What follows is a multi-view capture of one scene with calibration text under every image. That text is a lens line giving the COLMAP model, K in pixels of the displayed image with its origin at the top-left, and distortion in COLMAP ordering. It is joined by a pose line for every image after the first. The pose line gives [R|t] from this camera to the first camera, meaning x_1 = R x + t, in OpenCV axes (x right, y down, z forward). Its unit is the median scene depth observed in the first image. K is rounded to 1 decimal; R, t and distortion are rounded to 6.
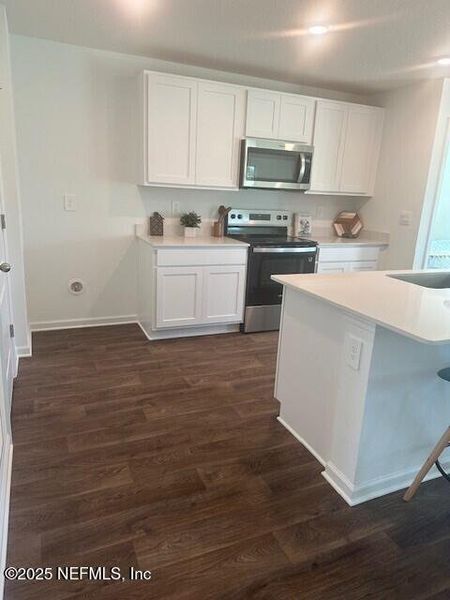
lens RADIAL K [[424.7, 0, 225.0], [0, 424.7, 300.0], [0, 0, 1]] dist [0.013160, -0.005317]
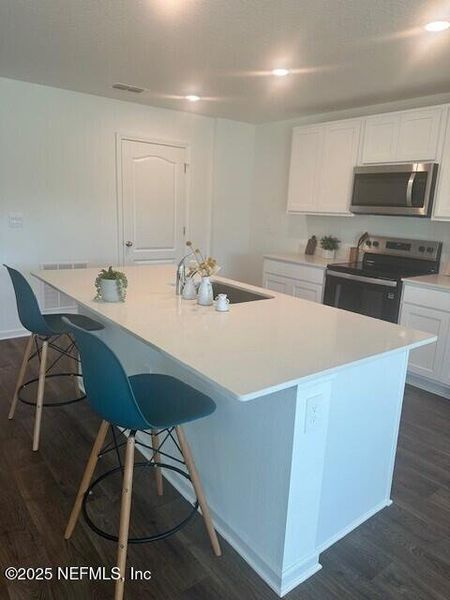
lens RADIAL K [[424.7, 0, 225.0], [0, 424.7, 300.0], [0, 0, 1]] dist [0.013160, -0.005317]
pose [[0.242573, 0.170342, -0.955061, 0.958289], [-0.269283, 0.957602, 0.102401, -0.087168], [0.932011, 0.232342, 0.278158, 0.473048]]
